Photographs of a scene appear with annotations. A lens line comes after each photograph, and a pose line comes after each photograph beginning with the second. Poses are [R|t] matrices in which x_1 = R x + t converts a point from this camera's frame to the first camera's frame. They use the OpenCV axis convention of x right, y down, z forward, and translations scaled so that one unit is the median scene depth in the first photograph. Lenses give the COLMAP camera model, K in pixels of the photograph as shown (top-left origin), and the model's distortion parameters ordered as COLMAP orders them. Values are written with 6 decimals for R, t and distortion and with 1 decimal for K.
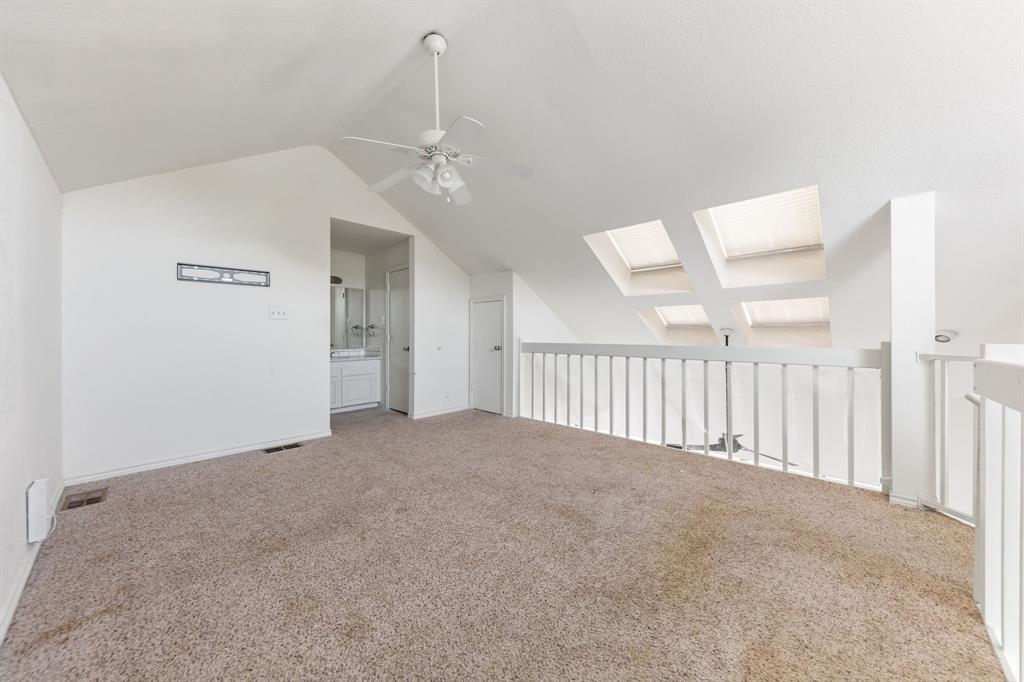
lens RADIAL K [[359.7, 0, 513.4], [0, 359.7, 336.9], [0, 0, 1]] dist [0.020675, -0.000012]
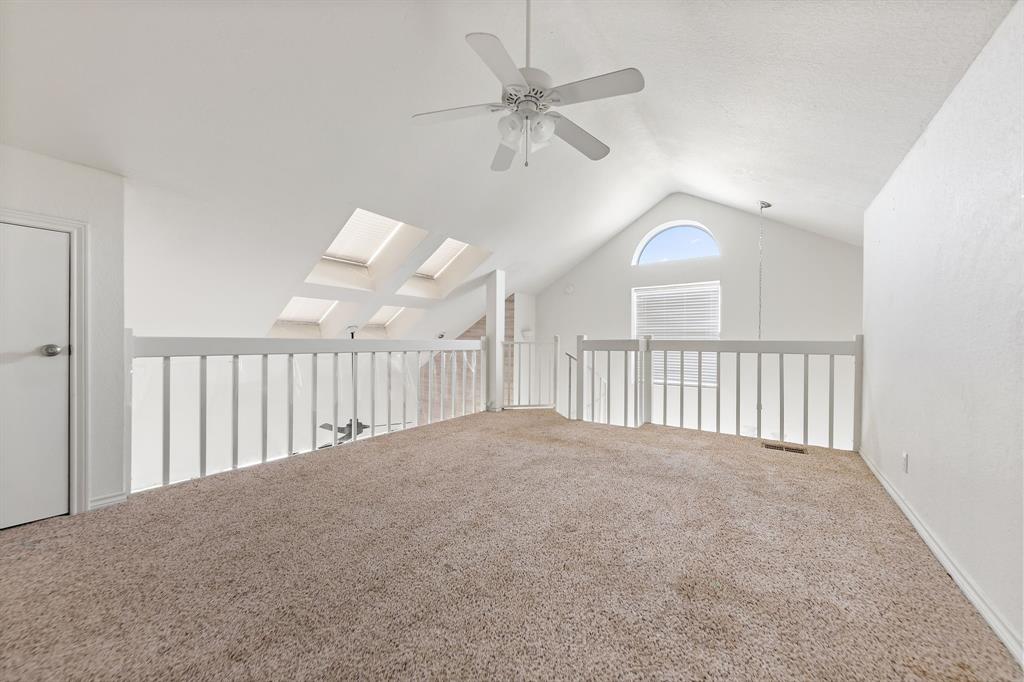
lens RADIAL K [[359.7, 0, 513.4], [0, 359.7, 336.9], [0, 0, 1]] dist [0.020675, -0.000012]
pose [[-0.107167, 0.008795, 0.994202, -0.518286], [0.002679, 0.999960, -0.008557, 0.021491], [-0.994237, 0.001746, -0.107186, 0.563531]]
